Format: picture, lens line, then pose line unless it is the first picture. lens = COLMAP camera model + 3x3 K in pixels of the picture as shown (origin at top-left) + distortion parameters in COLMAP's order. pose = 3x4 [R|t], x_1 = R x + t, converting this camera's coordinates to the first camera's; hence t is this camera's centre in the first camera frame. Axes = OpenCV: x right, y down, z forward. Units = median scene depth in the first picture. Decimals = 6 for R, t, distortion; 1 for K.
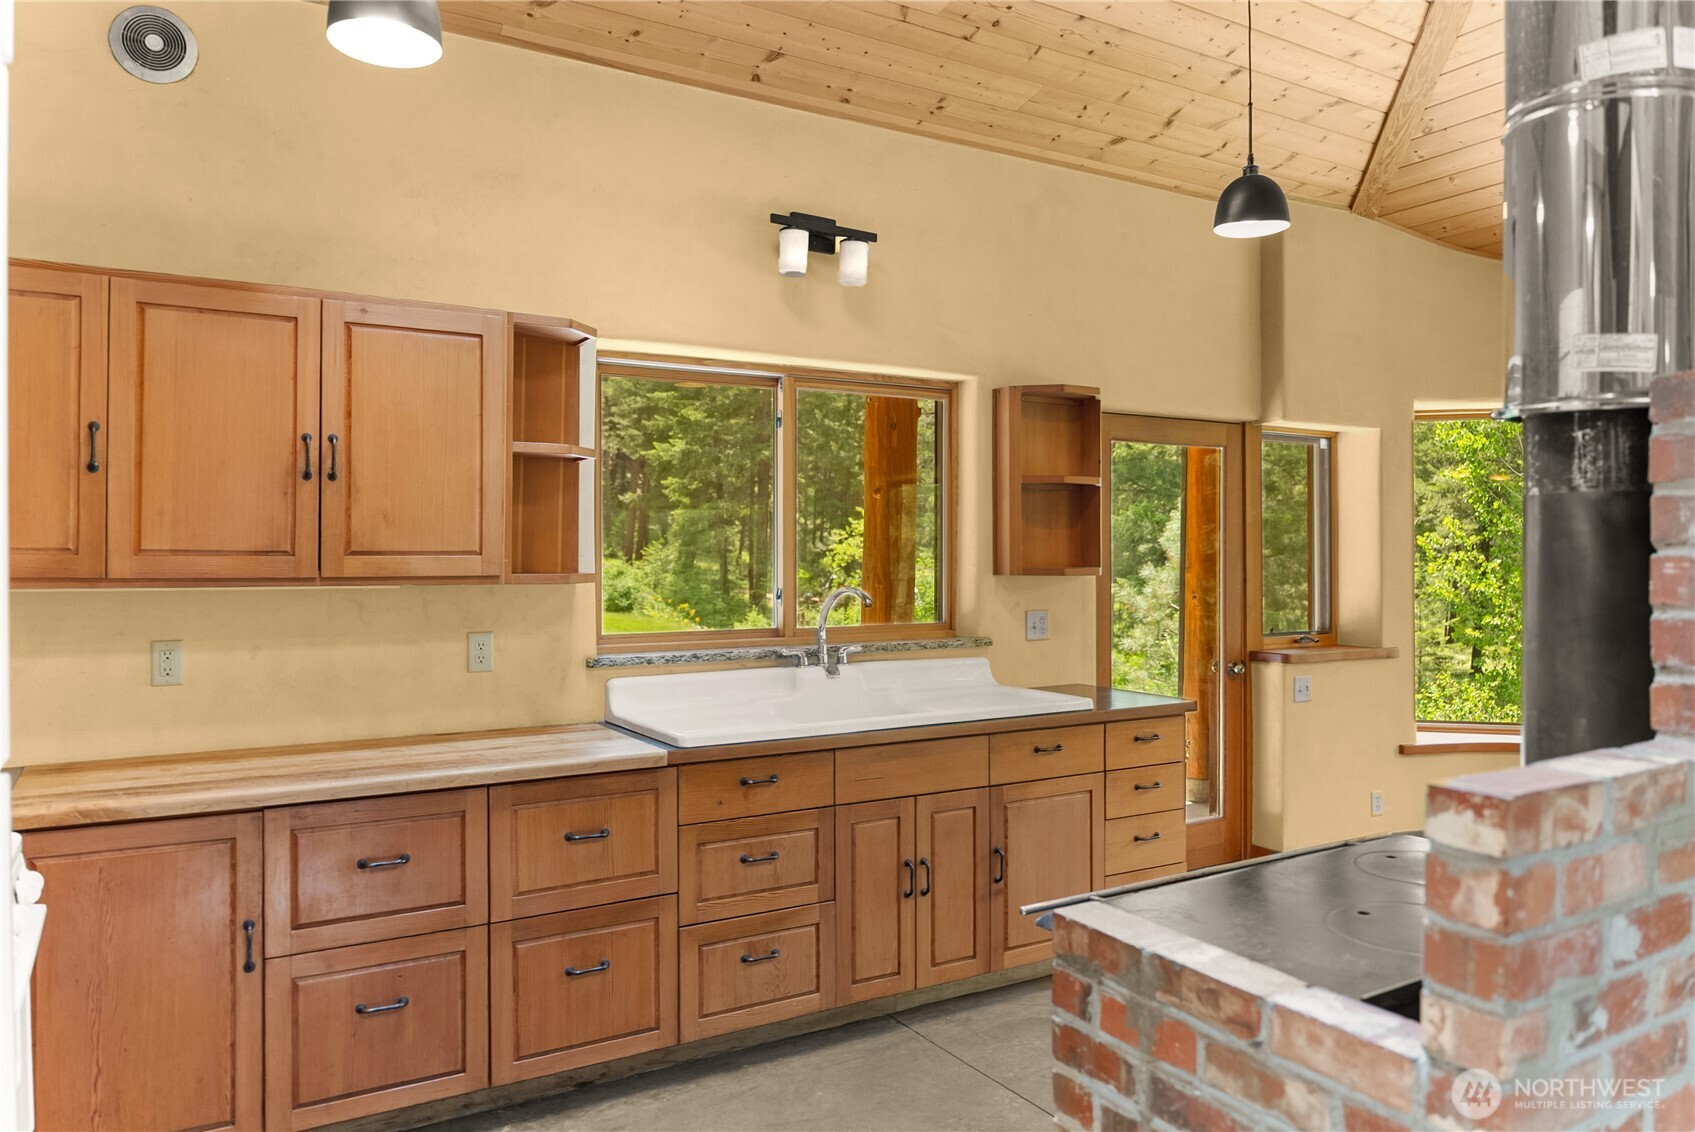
lens RADIAL K [[1179.7, 0, 842.9], [0, 1179.7, 556.9], [0, 0, 1]] dist [-0.003161, 0.000113]
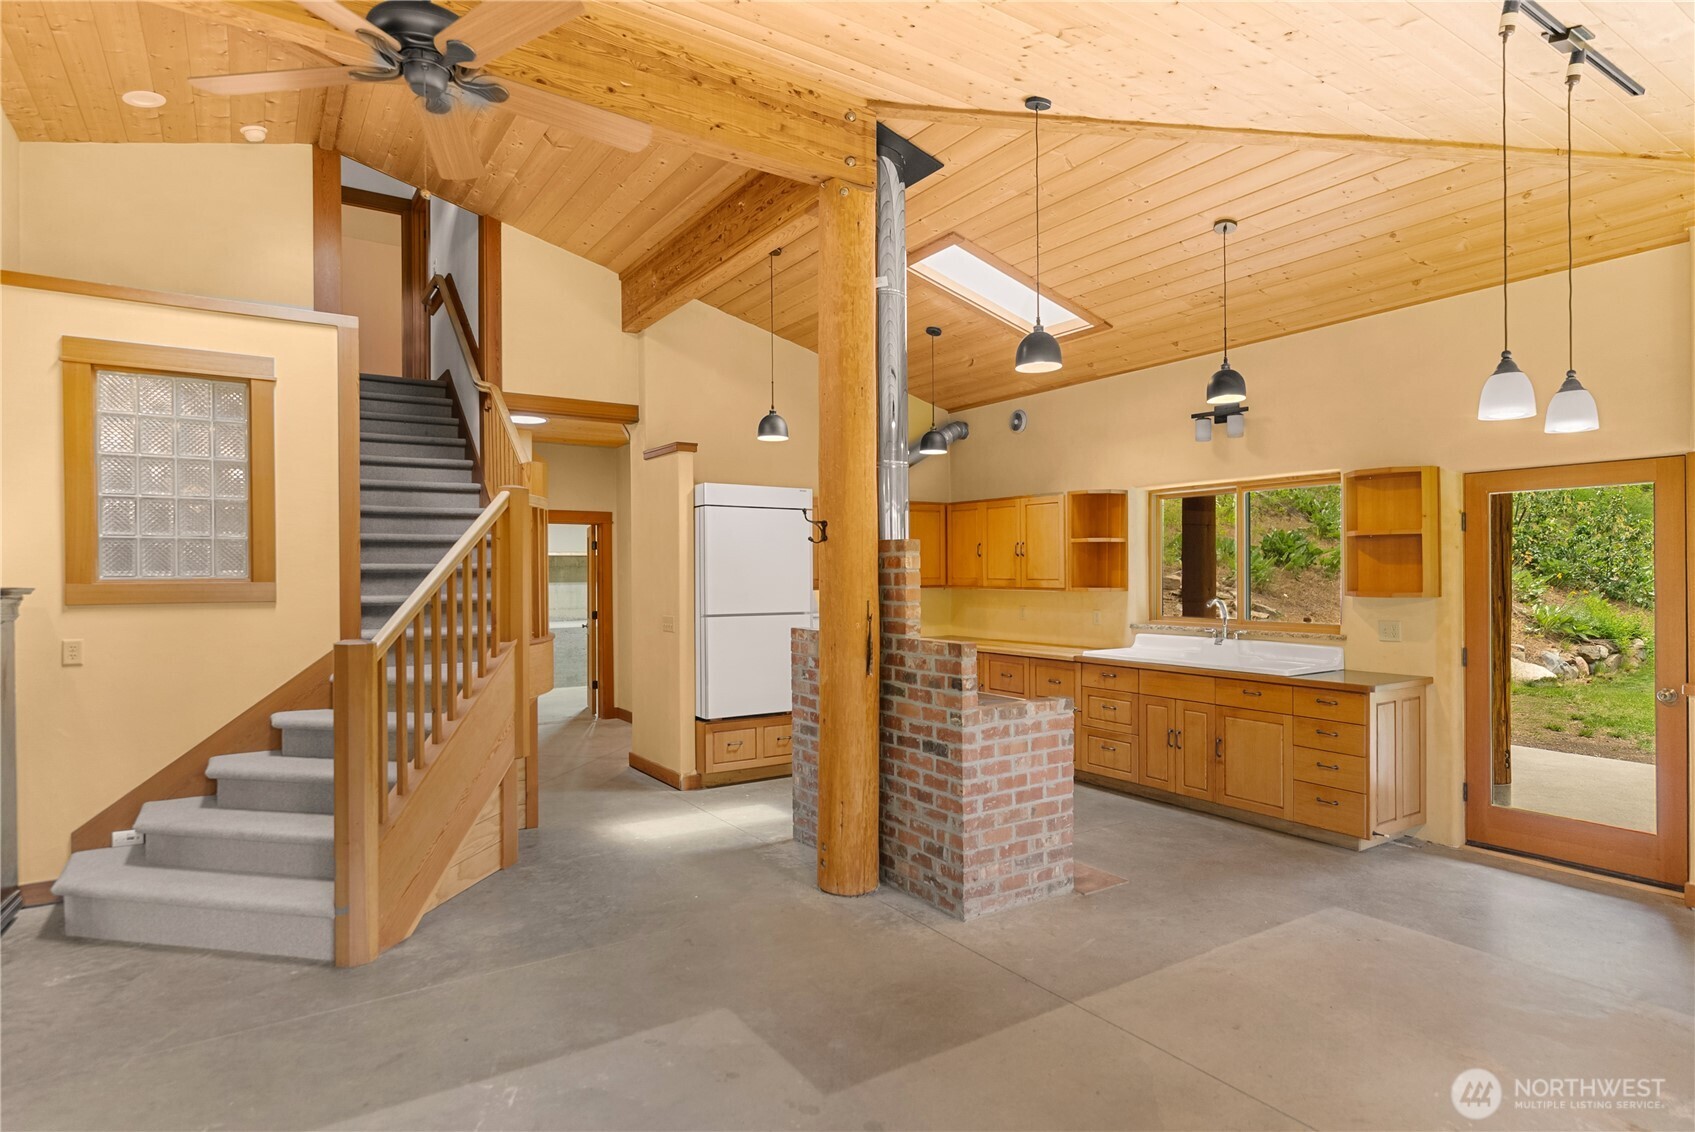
lens RADIAL K [[907.2, 0, 846.4], [0, 907.2, 571.1], [0, 0, 1]] dist [0.003284, 0.000128]
pose [[0.023049, 0.002947, -0.999730, 1.605170], [0.004170, 0.999987, 0.003044, -0.028972], [0.999726, -0.004239, 0.023036, 0.378151]]
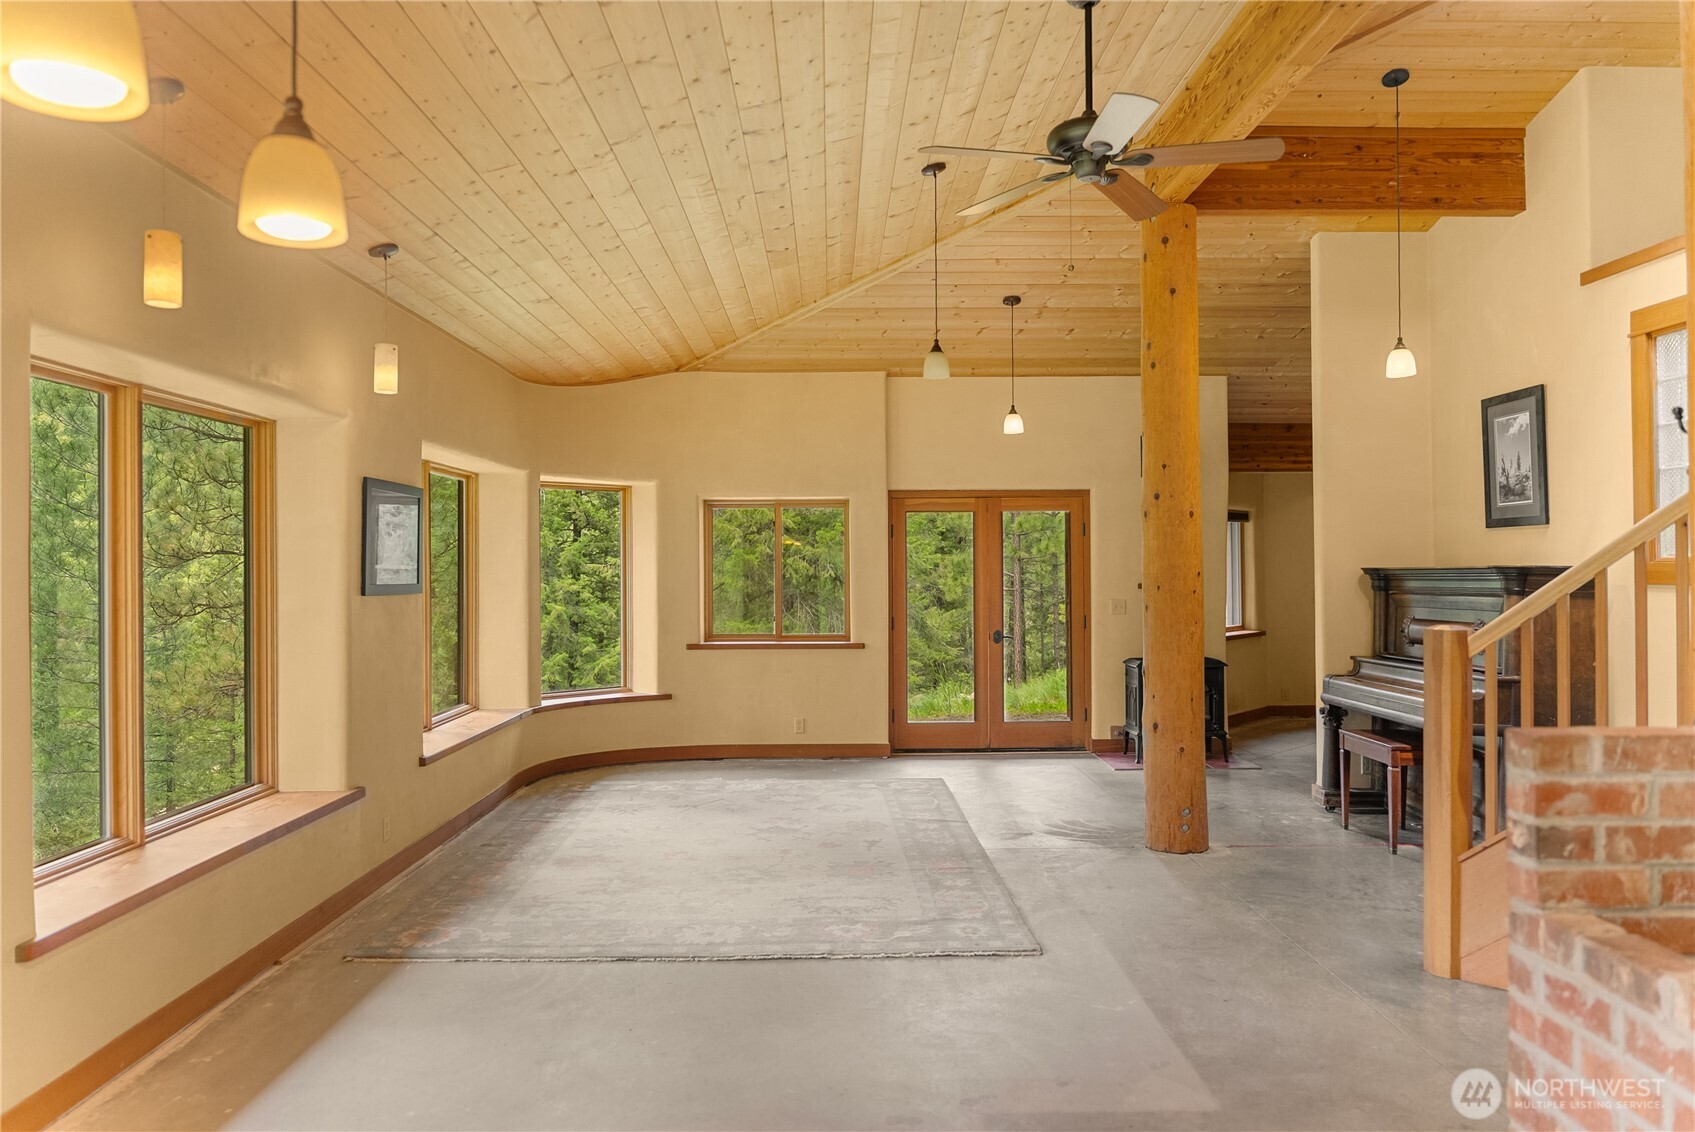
lens RADIAL K [[1155.9, 0, 847.5], [0, 1155.9, 566.0], [0, 0, 1]] dist [0.002319, 0.001626]
pose [[-0.855159, 0.009661, 0.518275, 0.515575], [0.010795, 0.999941, -0.000828, -0.018203], [-0.518253, 0.004886, -0.855214, 1.168108]]
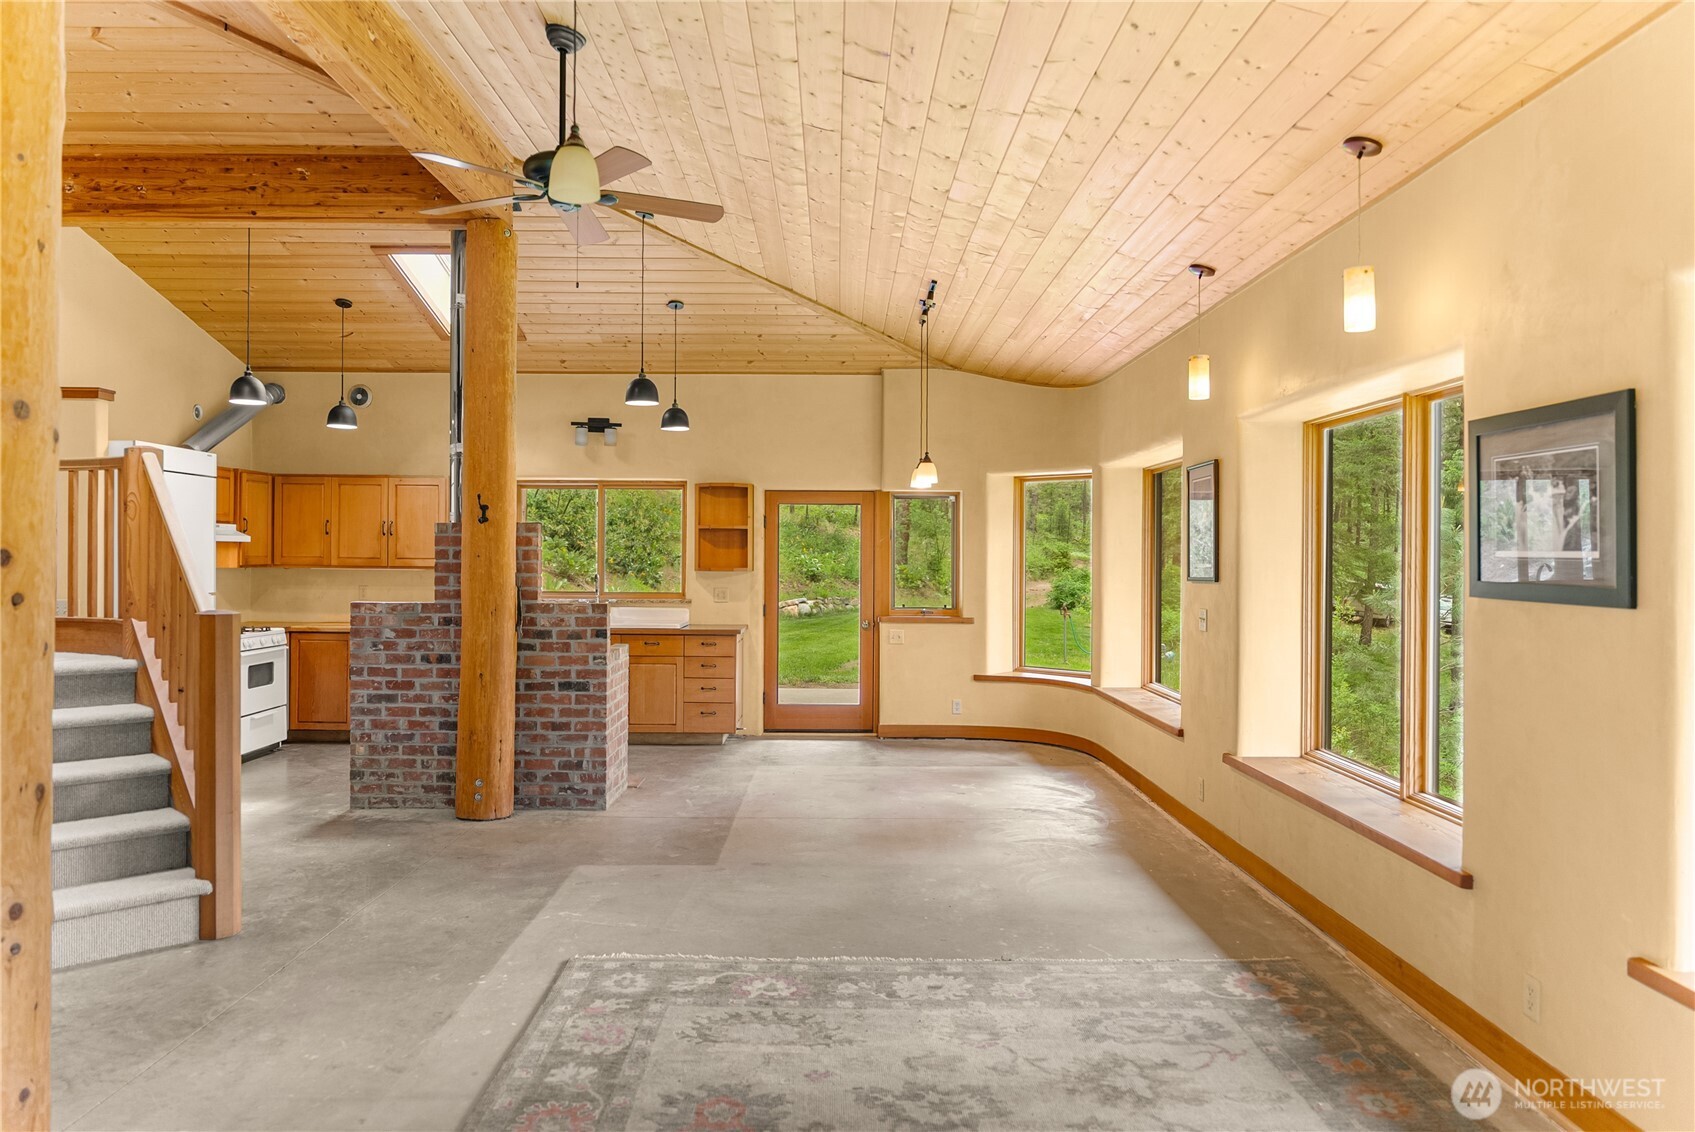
lens RADIAL K [[1179.7, 0, 842.9], [0, 1179.7, 556.9], [0, 0, 1]] dist [-0.003161, 0.000113]
pose [[0.850836, 0.008797, -0.525358, 1.838734], [-0.009990, 0.999950, 0.000566, -0.017819], [0.525336, 0.004767, 0.850881, -0.861910]]
